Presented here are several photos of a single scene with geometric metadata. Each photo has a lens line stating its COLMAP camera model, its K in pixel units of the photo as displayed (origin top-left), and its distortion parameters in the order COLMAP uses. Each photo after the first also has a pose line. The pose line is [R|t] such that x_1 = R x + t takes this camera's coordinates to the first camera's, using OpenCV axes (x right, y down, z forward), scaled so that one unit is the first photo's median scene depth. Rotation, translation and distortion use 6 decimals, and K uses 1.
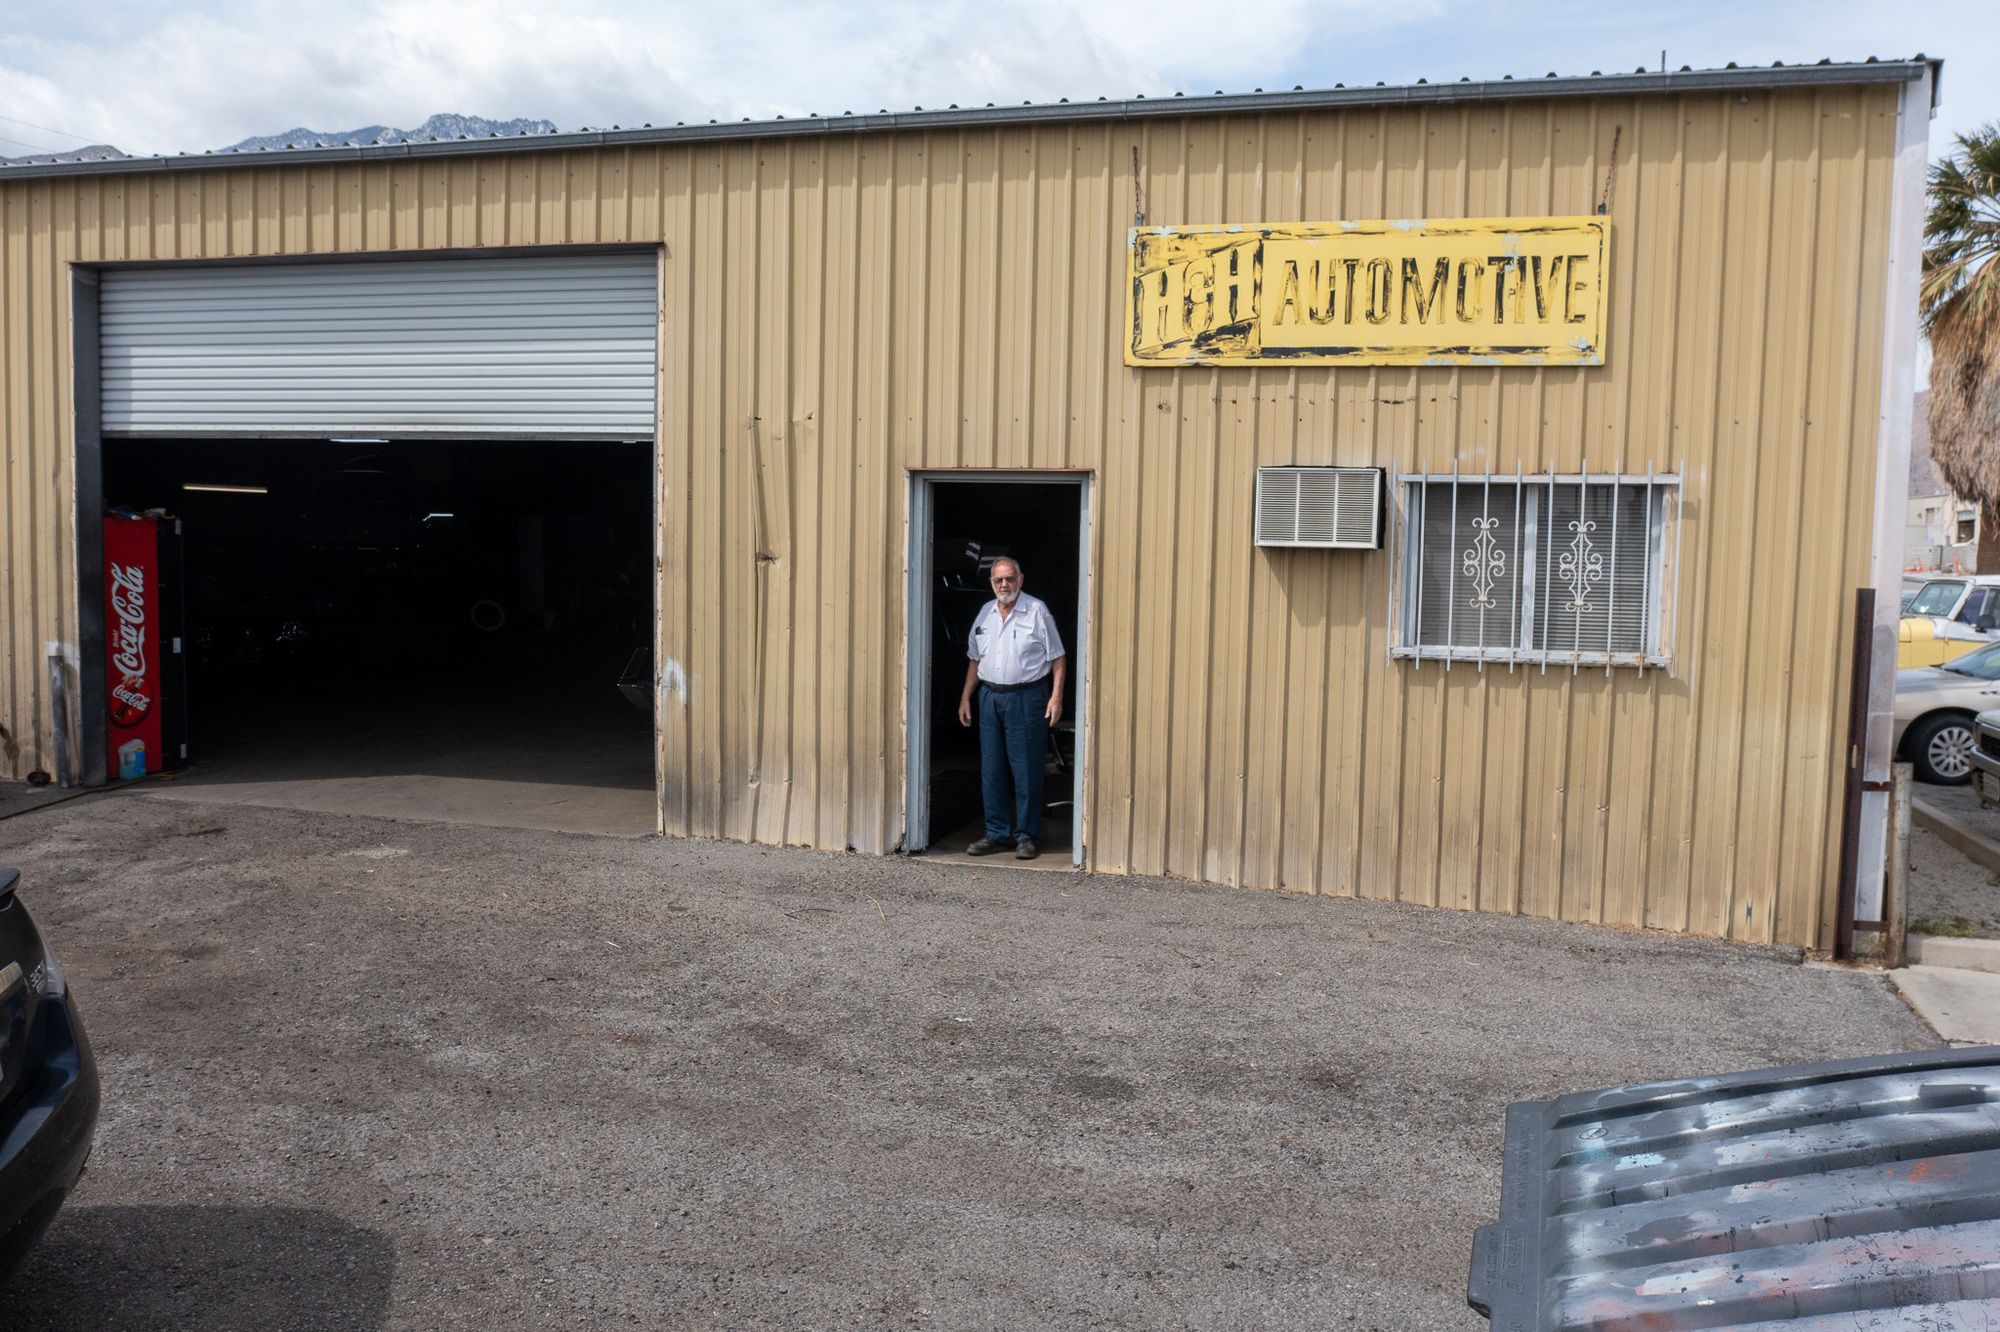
lens RADIAL K [[1632.9, 0, 1000.0], [0, 1632.9, 666.0], [0, 0, 1]] dist [-0.014630, -0.008434]
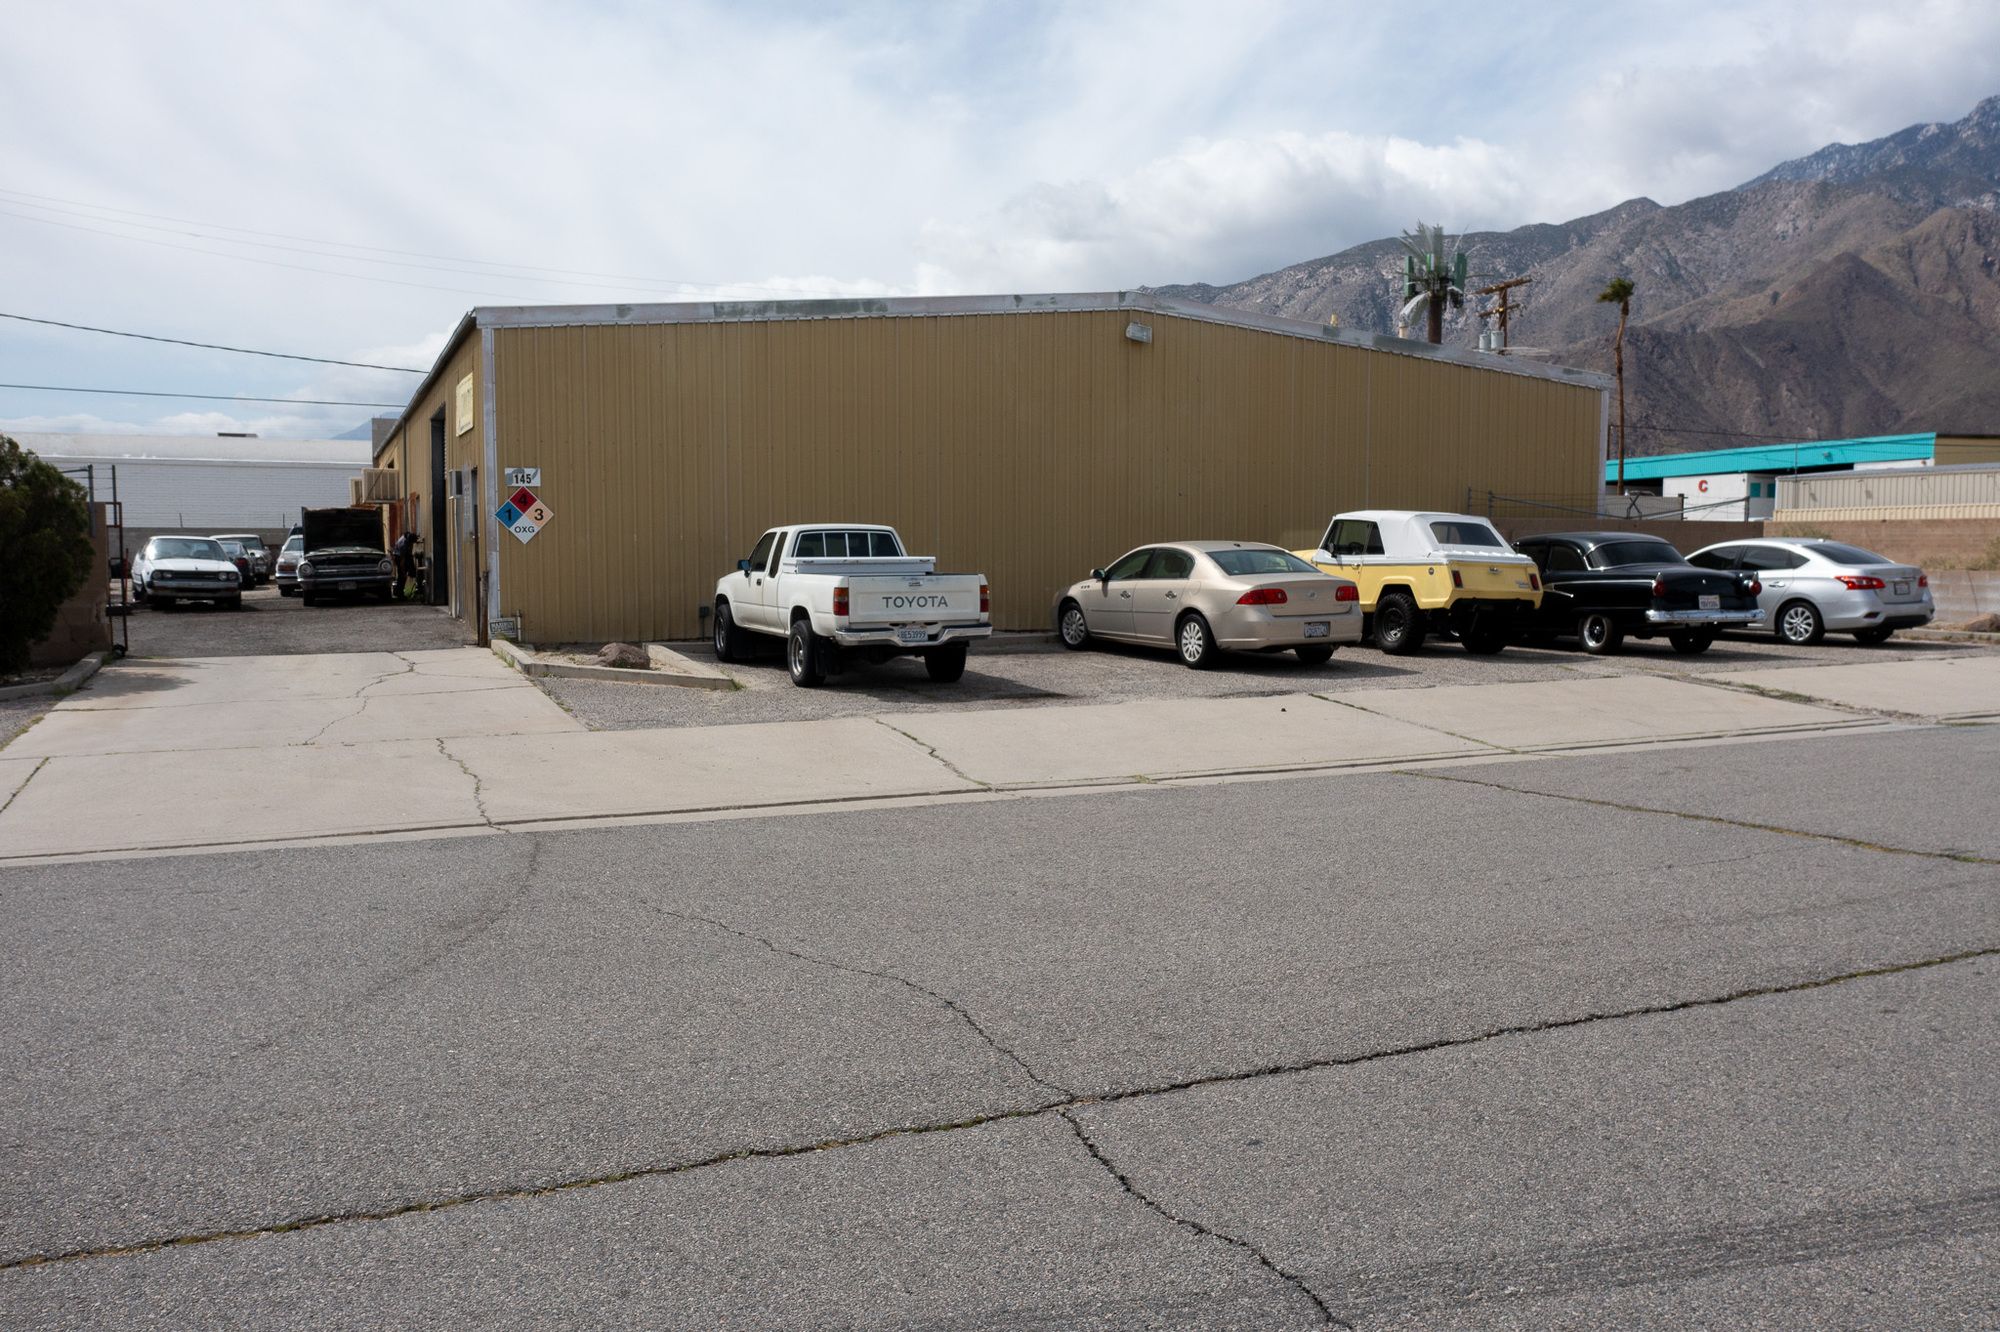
lens RADIAL K [[1613.9, 0, 1000.0], [0, 1613.9, 666.0], [0, 0, 1]] dist [-0.009933, -0.008579]
pose [[0.625947, 0.038733, -0.778903, 2.708175], [-0.048411, 0.998770, 0.010762, 0.126832], [0.778362, 0.030971, 0.627052, 0.009906]]
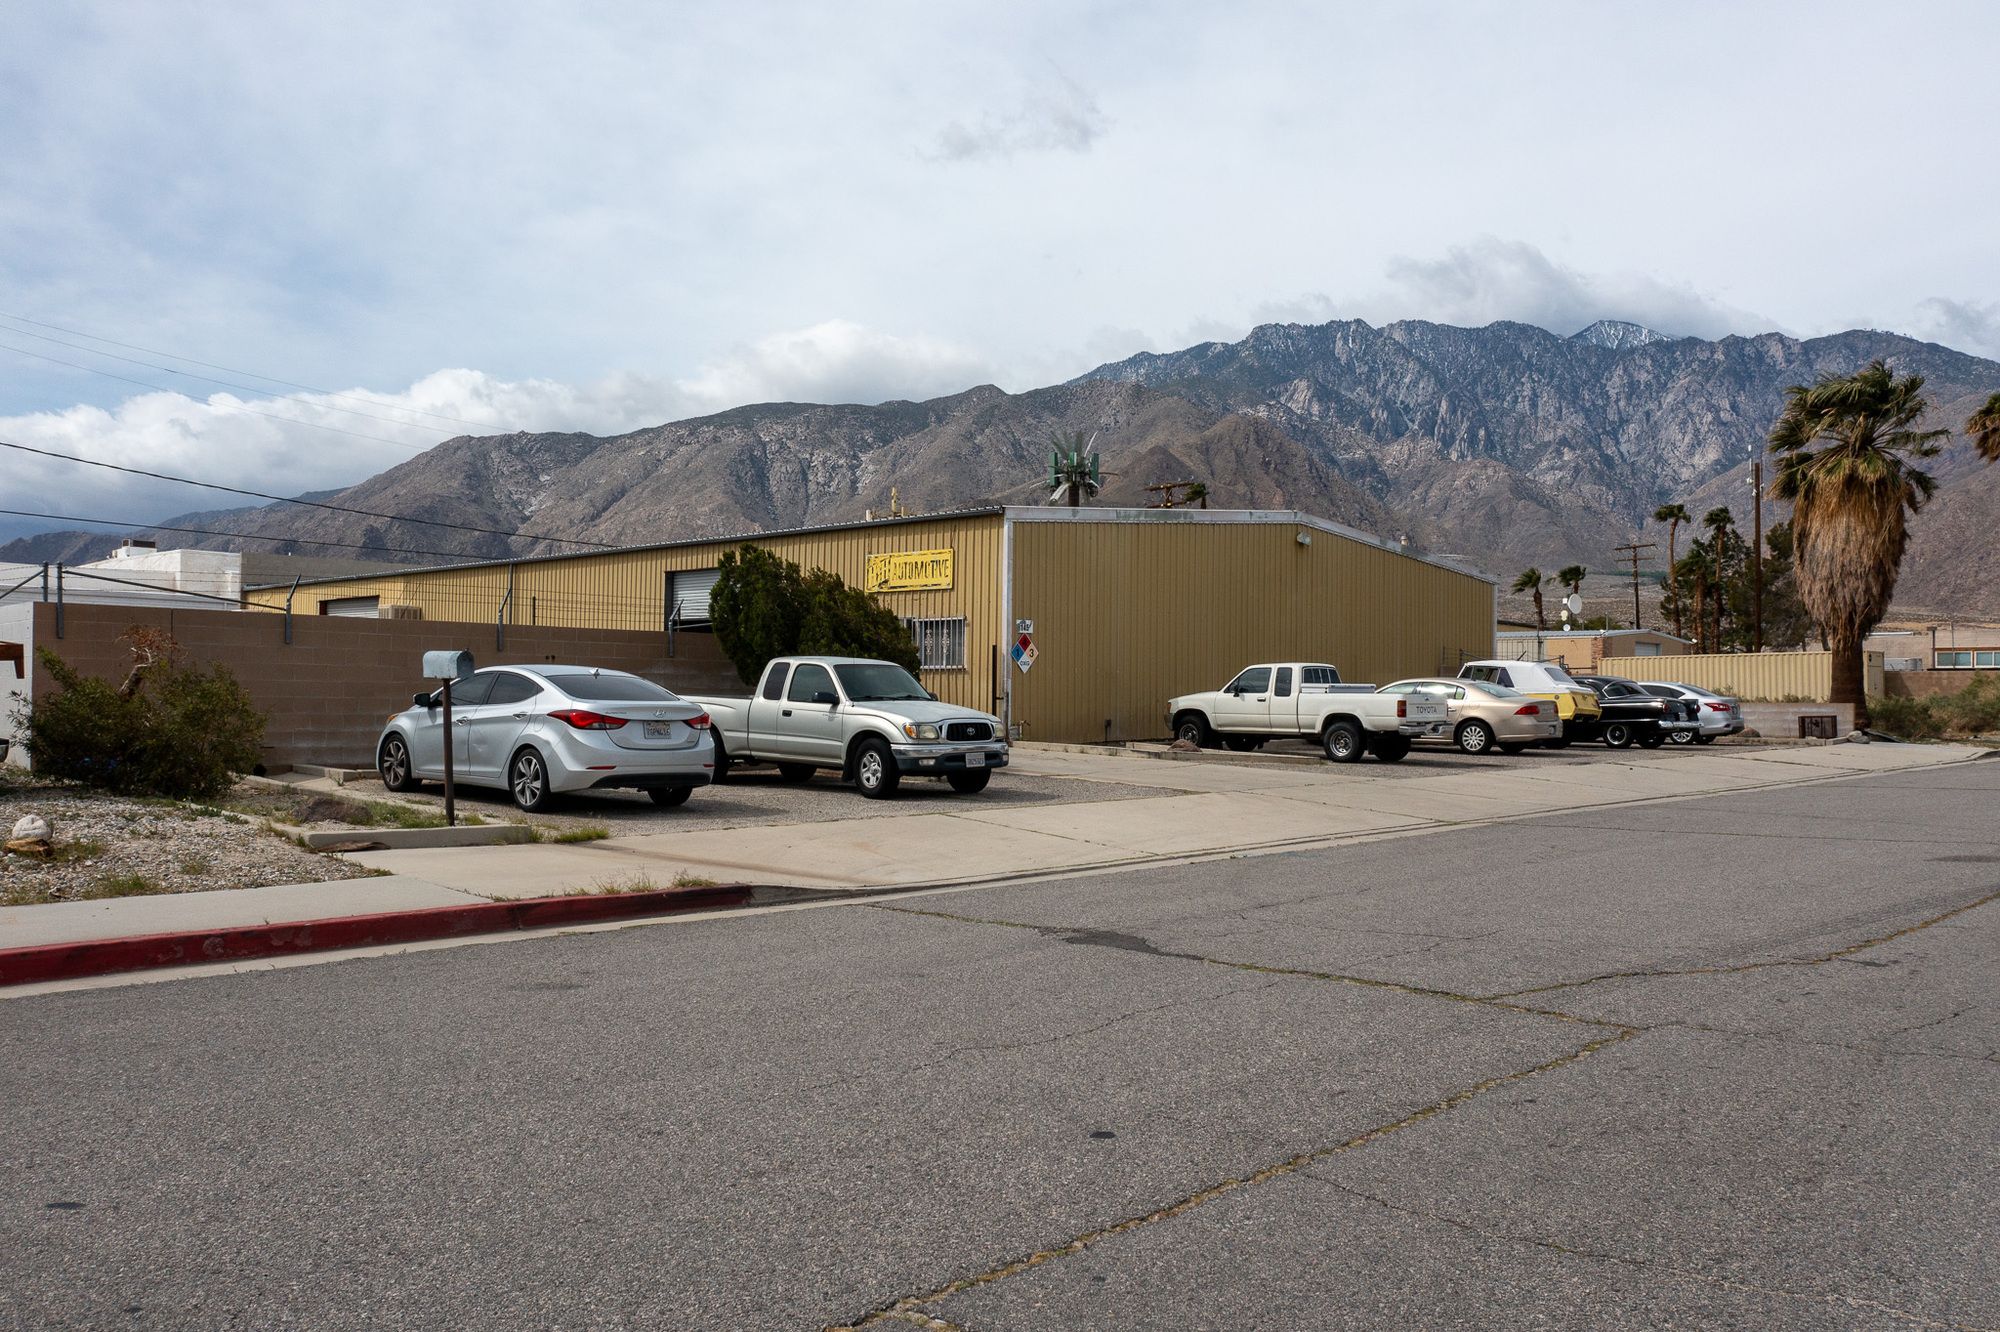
lens RADIAL K [[1610.2, 0, 1000.0], [0, 1610.2, 666.0], [0, 0, 1]] dist [-0.012124, -0.006379]
pose [[0.877804, -0.021216, -0.478550, 1.992994], [-0.028974, 0.994838, -0.097252, 0.310712], [0.478143, 0.099233, 0.872658, -1.920139]]
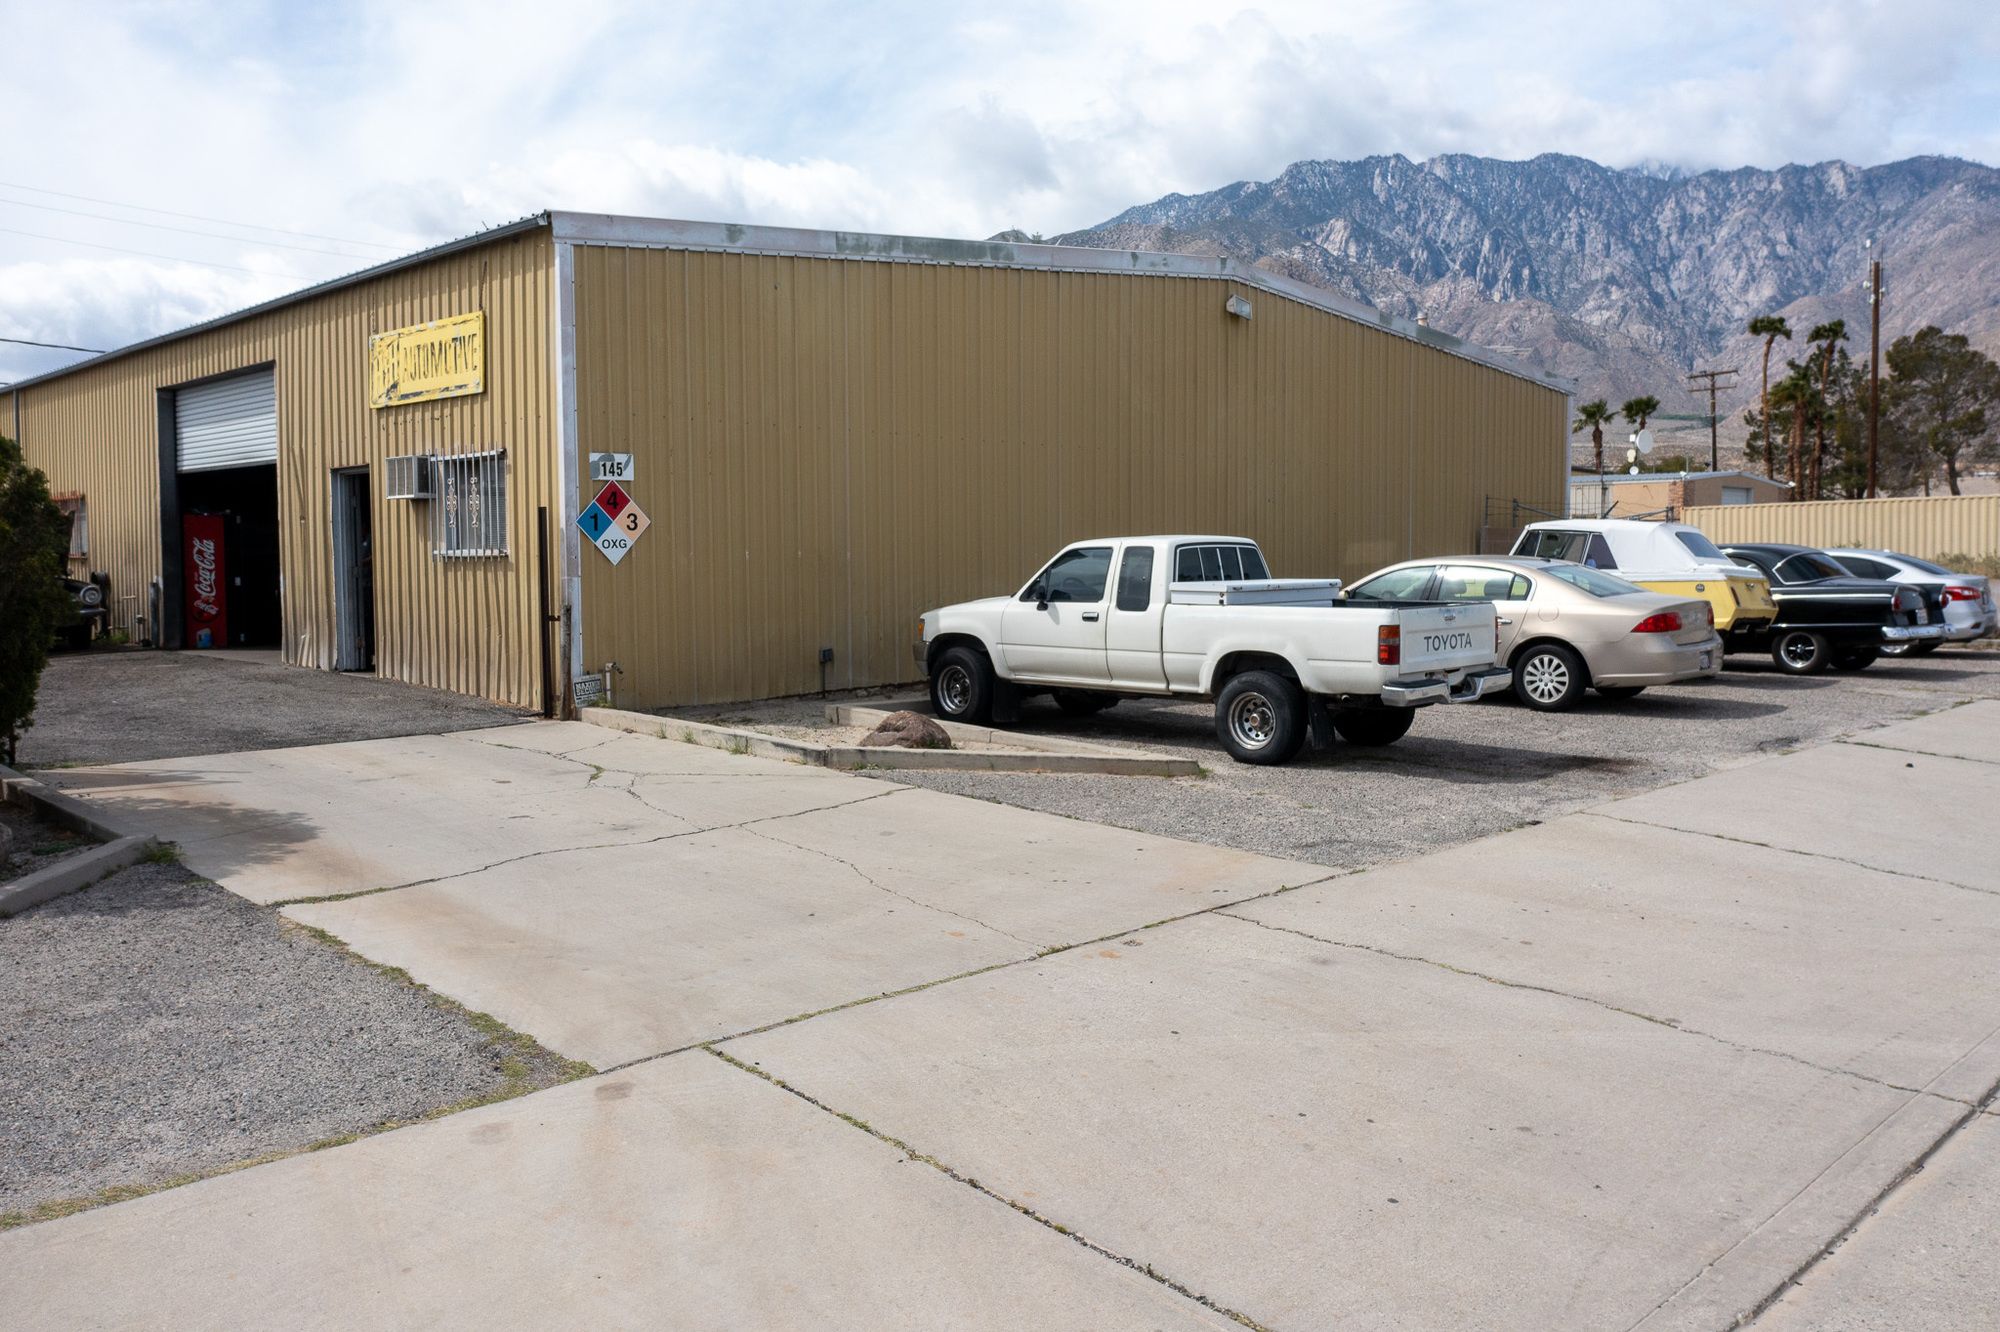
lens RADIAL K [[1610.2, 0, 1000.0], [0, 1610.2, 666.0], [0, 0, 1]] dist [-0.012124, -0.006379]
pose [[0.866765, 0.009936, -0.498618, 1.594222], [-0.016034, 0.999840, -0.007949, 0.115040], [0.498459, 0.014885, 0.866786, -0.246188]]
